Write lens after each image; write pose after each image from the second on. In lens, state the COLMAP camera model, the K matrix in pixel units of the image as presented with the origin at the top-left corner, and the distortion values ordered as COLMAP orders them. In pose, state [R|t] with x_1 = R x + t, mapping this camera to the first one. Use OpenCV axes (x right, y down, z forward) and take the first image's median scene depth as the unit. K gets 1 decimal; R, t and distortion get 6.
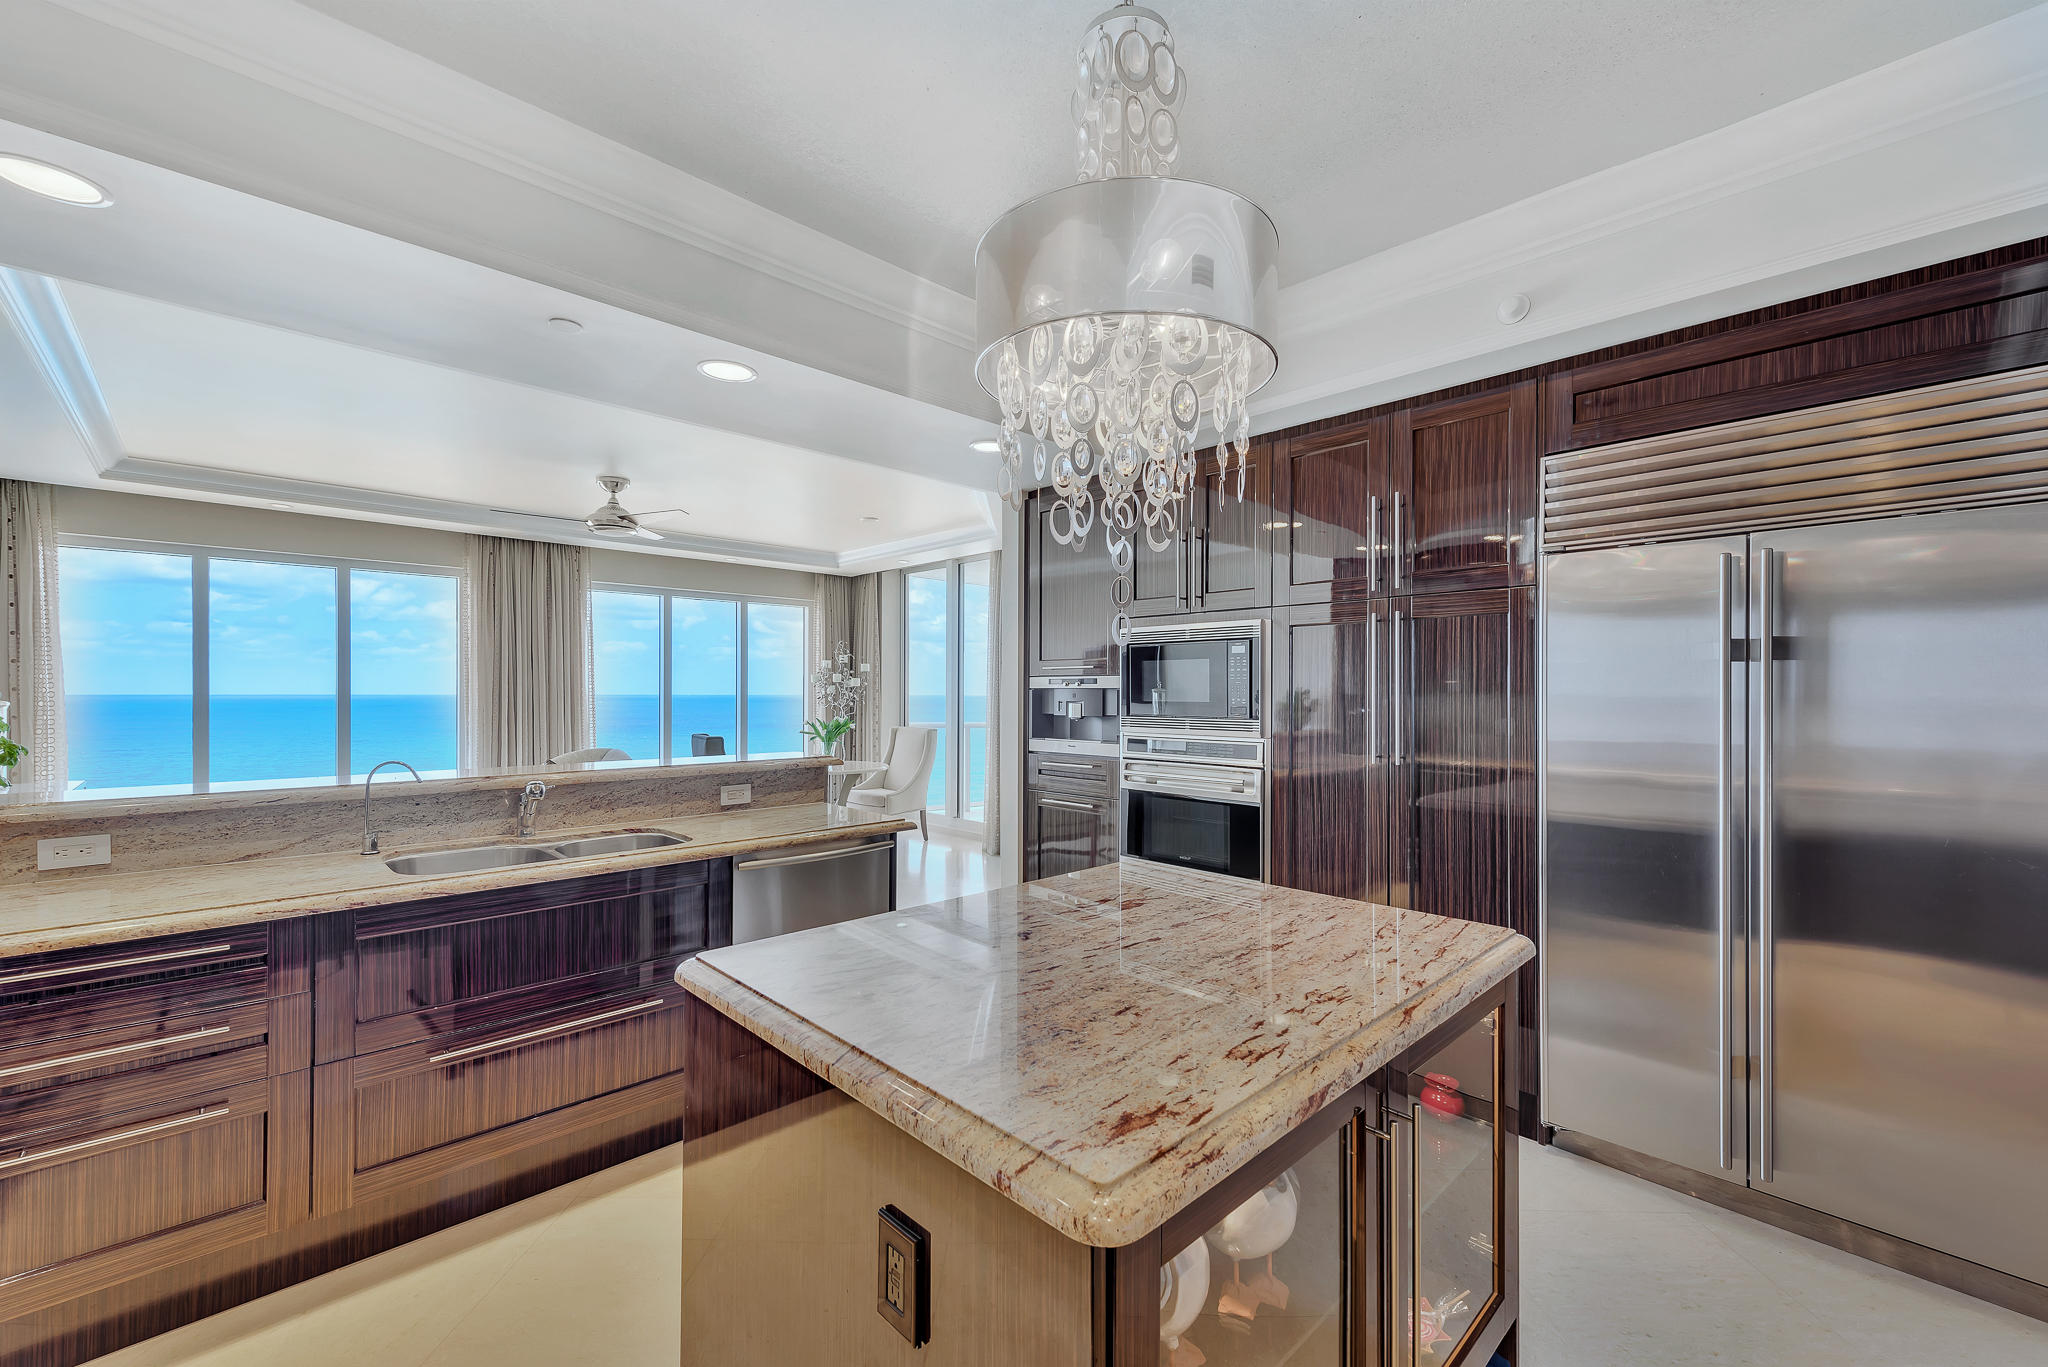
lens RADIAL K [[832.3, 0, 1031.2], [0, 832.3, 686.5], [0, 0, 1]] dist [0.000586, -0.000141]
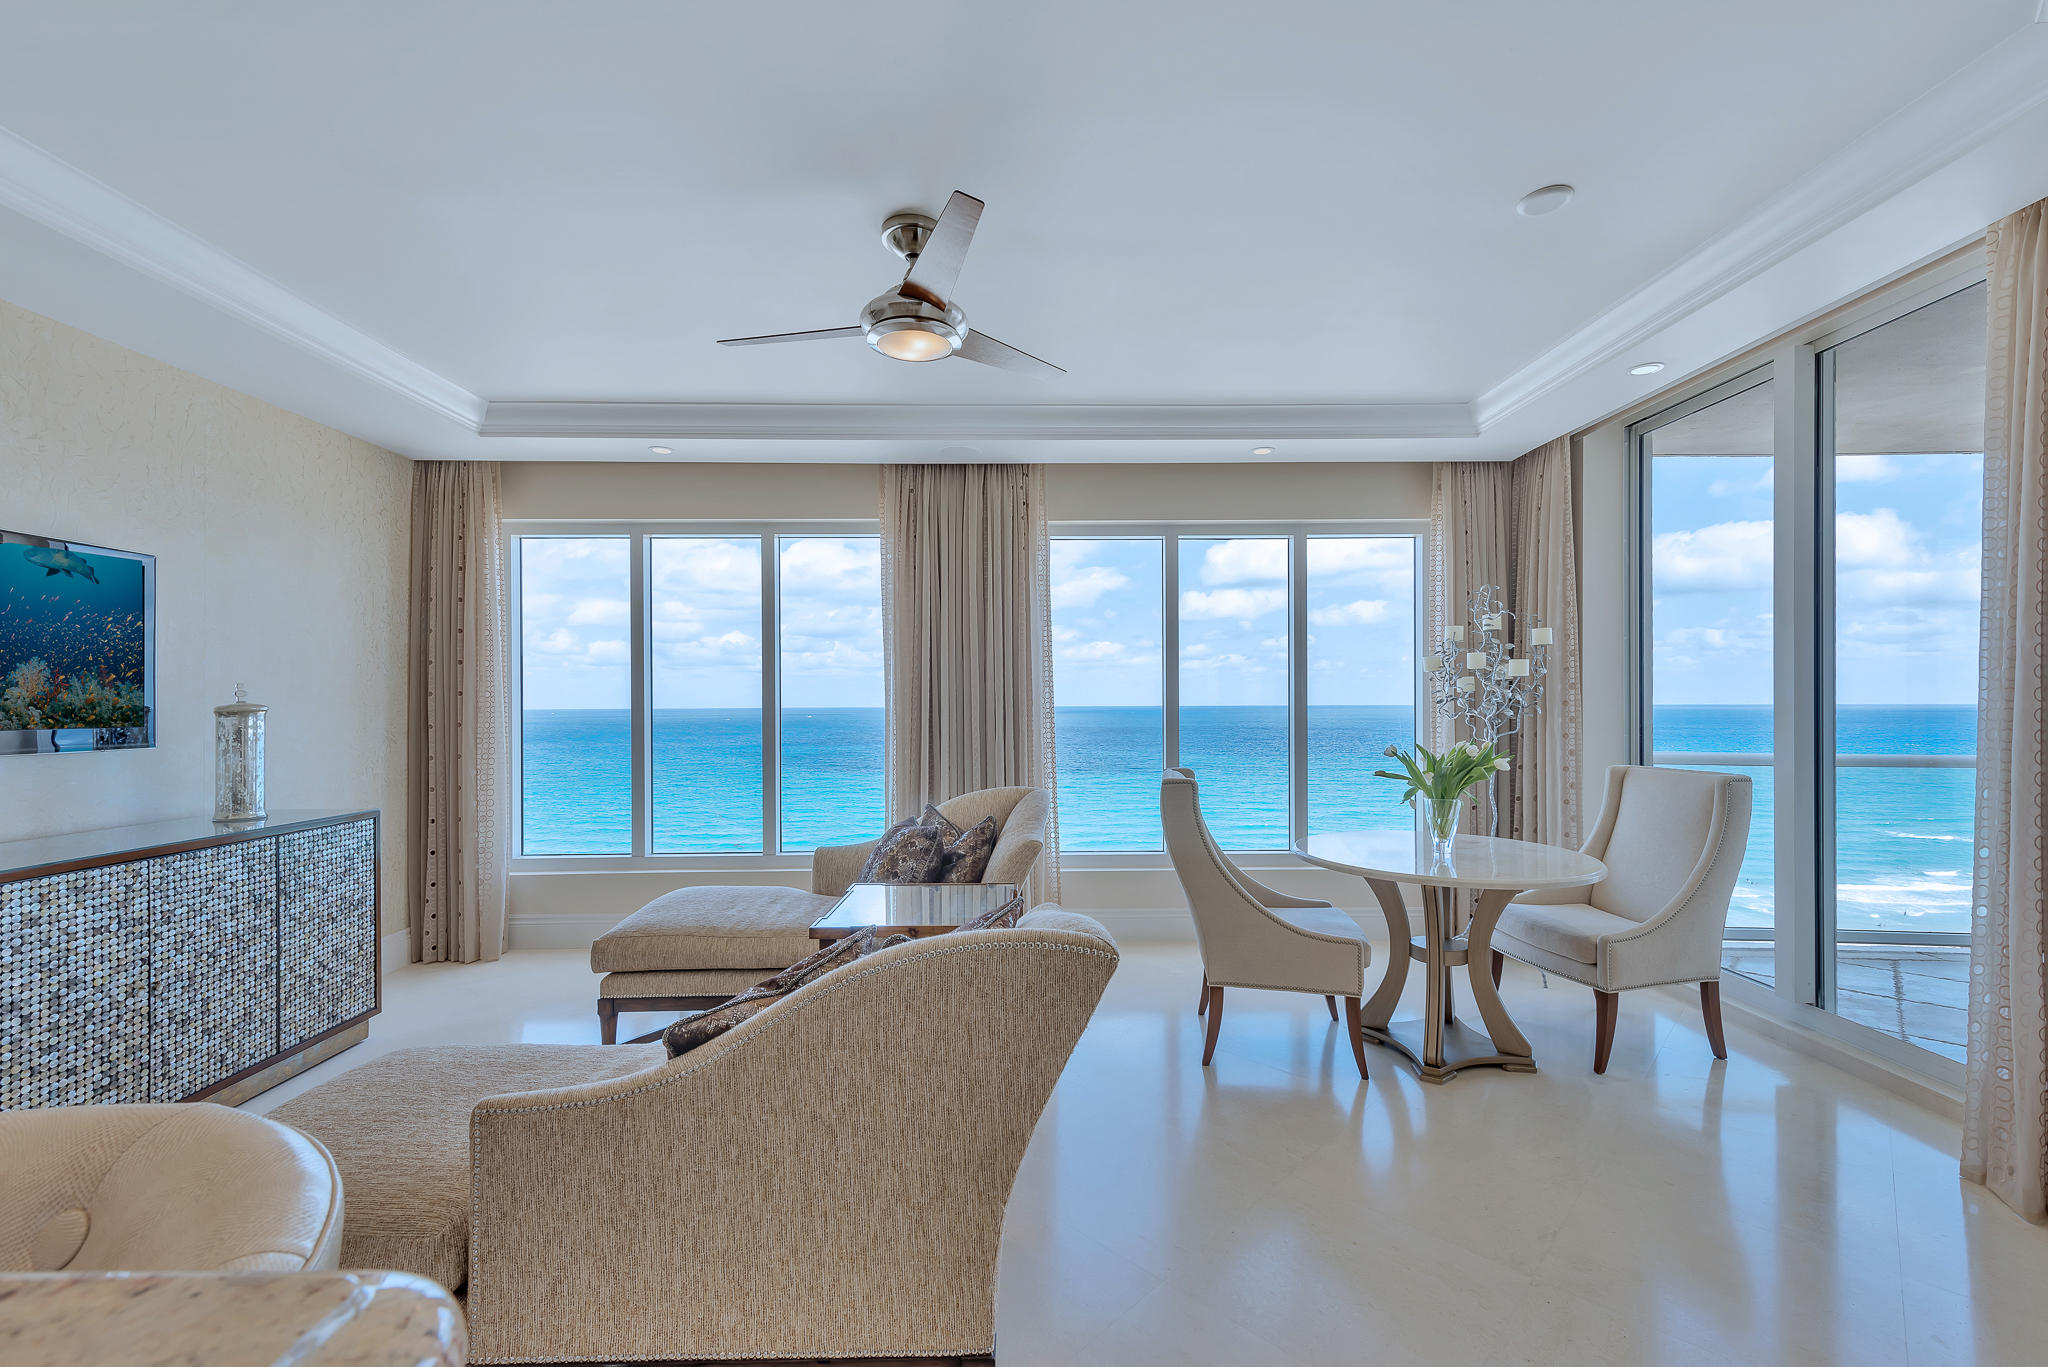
lens RADIAL K [[881.3, 0, 1042.6], [0, 881.3, 705.7], [0, 0, 1]] dist [0.025778, 0.000287]
pose [[0.748345, -0.003934, -0.663298, -0.080615], [0.013764, 0.999859, 0.009599, 0.008411], [0.663167, -0.016313, 0.748294, 0.453357]]
